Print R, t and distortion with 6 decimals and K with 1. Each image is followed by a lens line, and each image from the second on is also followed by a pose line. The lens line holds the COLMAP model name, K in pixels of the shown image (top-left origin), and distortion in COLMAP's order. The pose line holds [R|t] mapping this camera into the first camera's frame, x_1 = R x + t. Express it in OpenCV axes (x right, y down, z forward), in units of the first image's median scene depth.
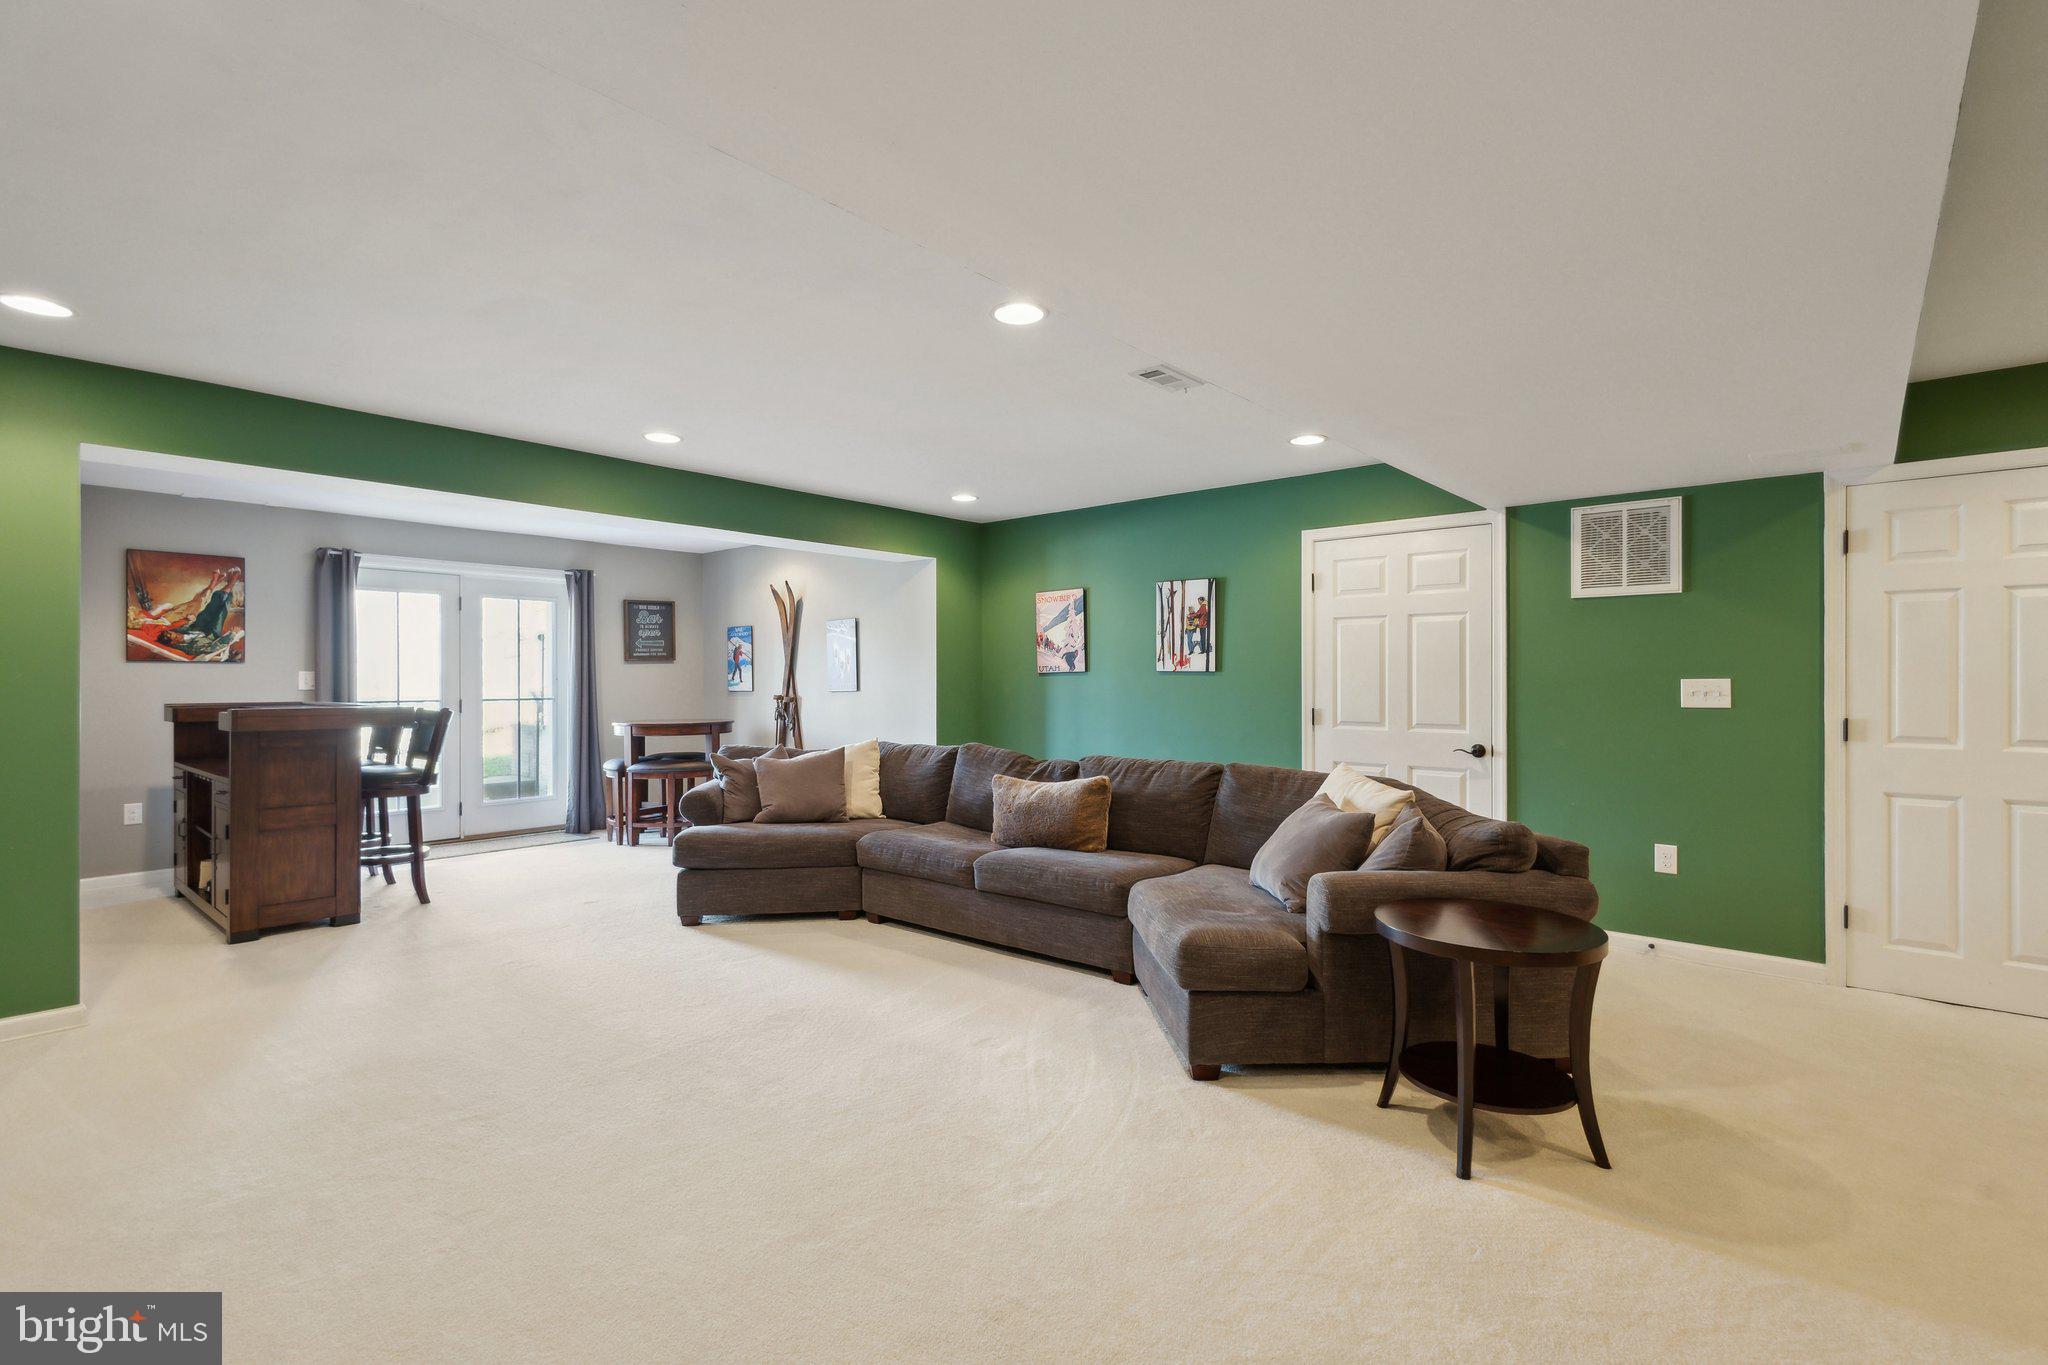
lens RADIAL K [[951.4, 0, 1020.7], [0, 951.4, 678.7], [0, 0, 1]] dist [0.016220, -0.000522]
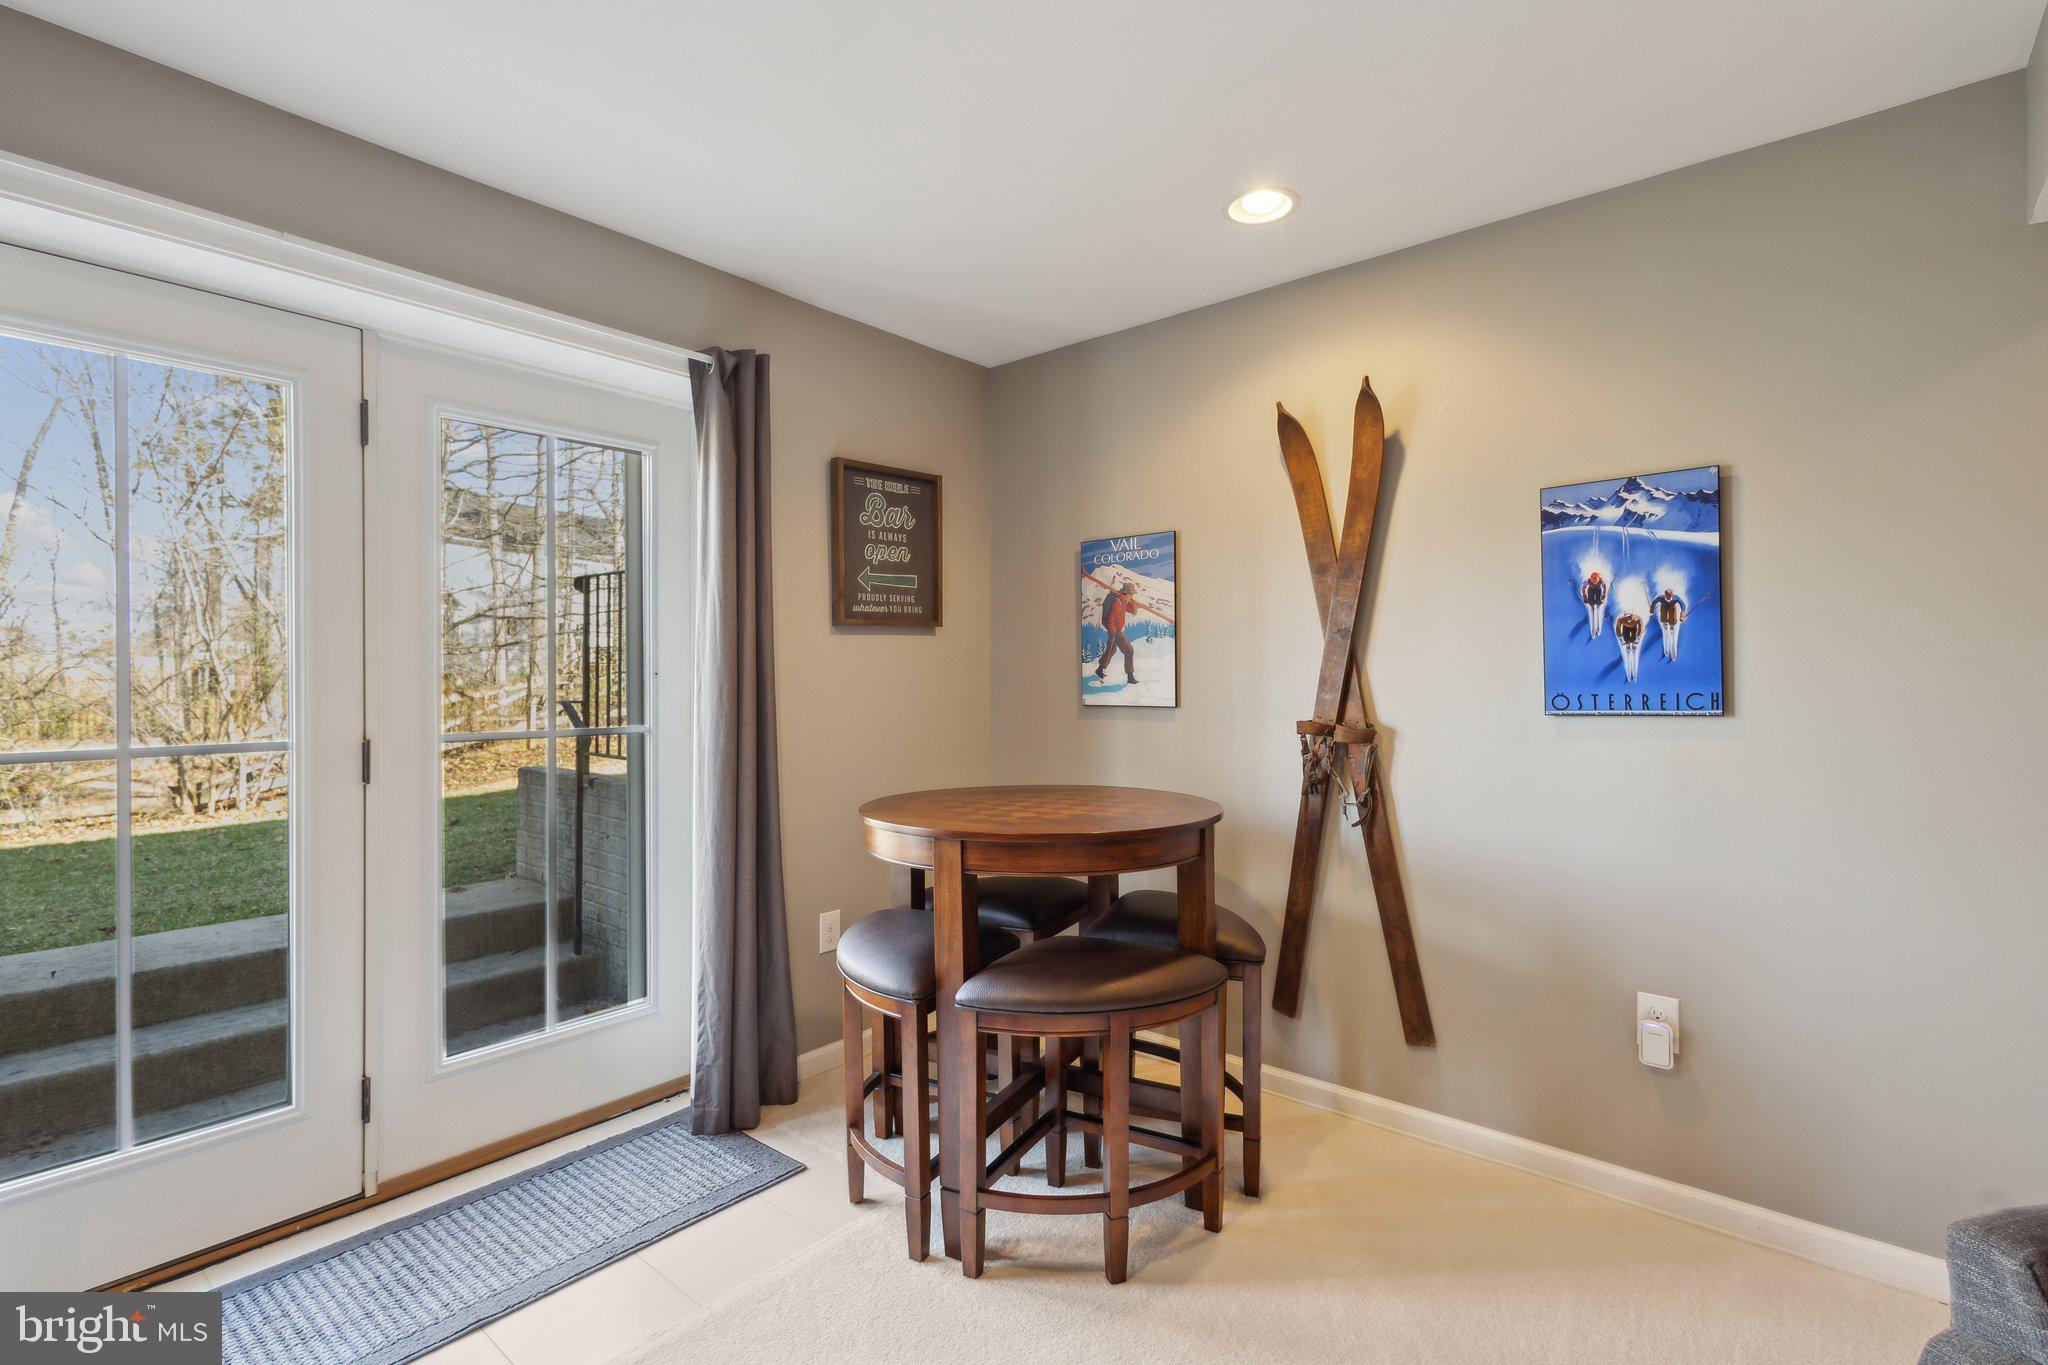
lens RADIAL K [[951.4, 0, 1020.7], [0, 951.4, 678.7], [0, 0, 1]] dist [0.016220, -0.000522]
pose [[0.999882, -0.000425, 0.015325, -0.365150], [0.000381, 0.999996, 0.002863, 0.001030], [-0.015326, -0.002857, 0.999878, 0.661586]]
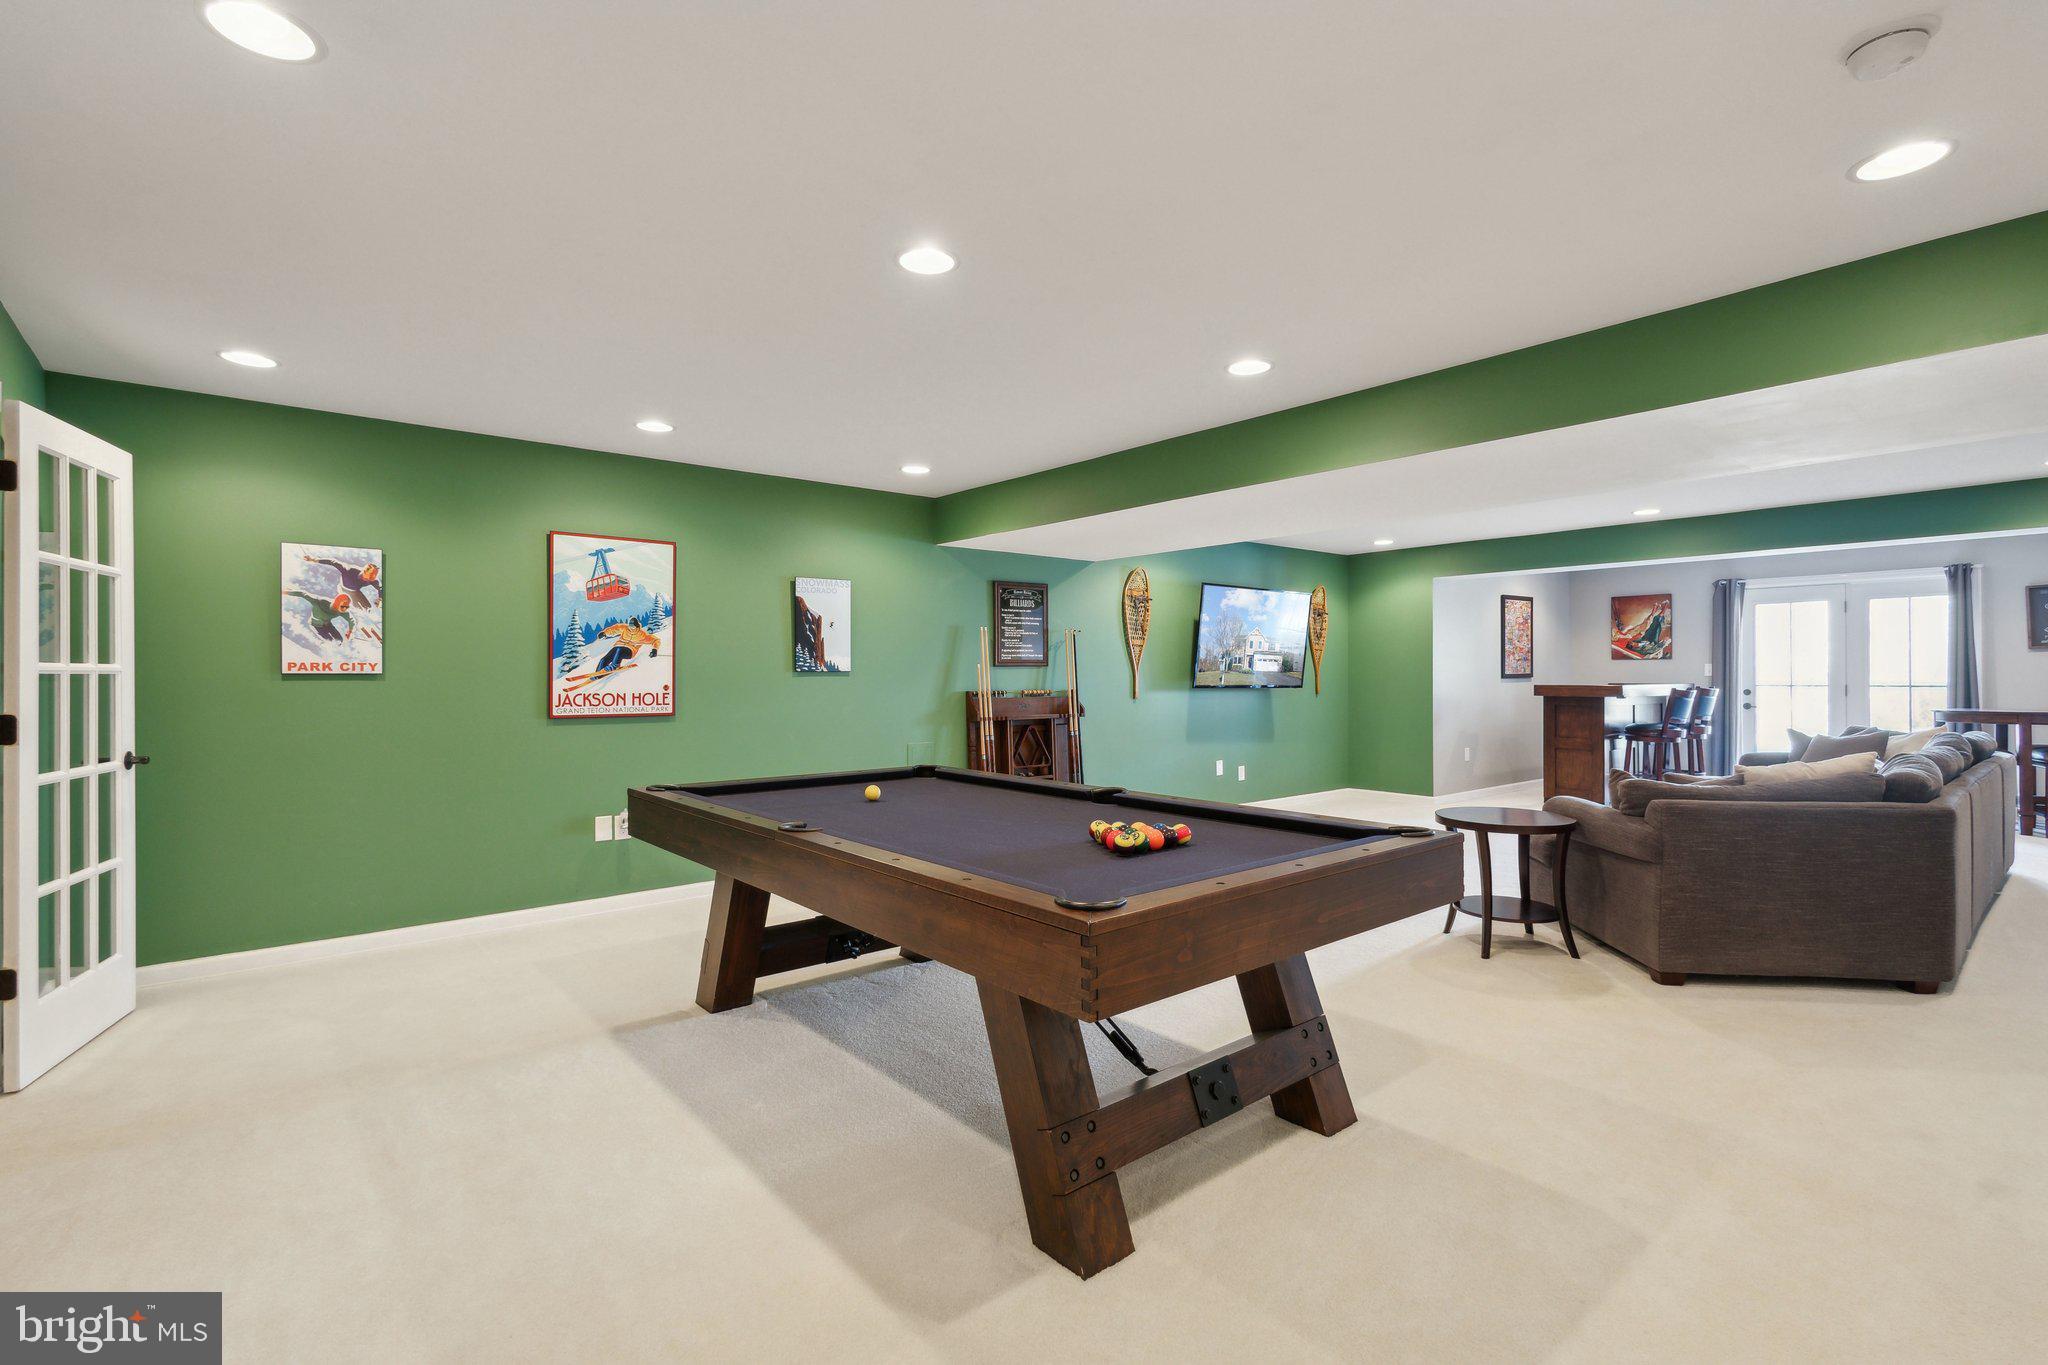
lens RADIAL K [[951.4, 0, 1020.7], [0, 951.4, 678.7], [0, 0, 1]] dist [0.016220, -0.000522]
pose [[-0.161716, 0.006914, -0.986813, 0.758935], [0.004988, 0.999968, 0.006189, 0.000748], [0.986825, -0.003921, -0.161745, 0.149086]]
